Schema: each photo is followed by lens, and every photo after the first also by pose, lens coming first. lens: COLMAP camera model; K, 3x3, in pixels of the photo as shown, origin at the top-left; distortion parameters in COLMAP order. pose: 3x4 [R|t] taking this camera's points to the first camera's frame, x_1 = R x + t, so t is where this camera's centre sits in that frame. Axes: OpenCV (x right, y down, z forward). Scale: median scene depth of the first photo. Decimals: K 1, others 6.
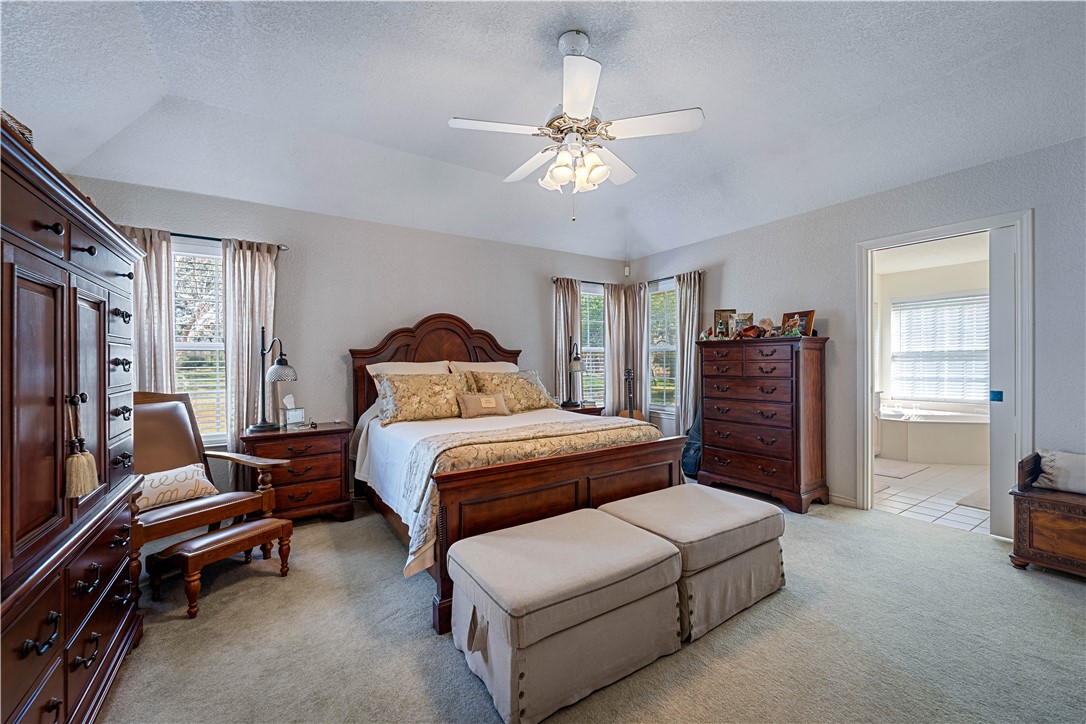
lens RADIAL K [[442.7, 0, 541.2], [0, 442.7, 361.3], [0, 0, 1]] dist [-0.004739, -0.000345]
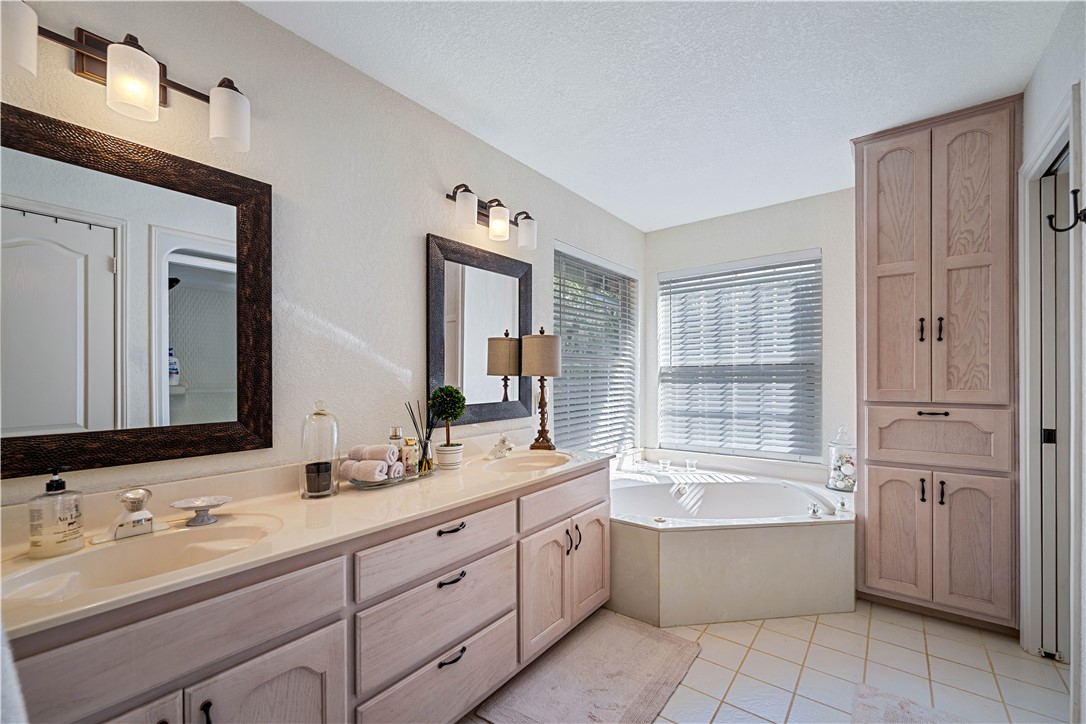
lens RADIAL K [[442.7, 0, 545.4], [0, 442.7, 370.4], [0, 0, 1]] dist [-0.004739, -0.000345]
pose [[0.937691, 0.006346, 0.347412, 0.476758], [-0.003150, 0.999947, -0.009765, -0.010164], [-0.347455, 0.008062, 0.937662, 0.534373]]
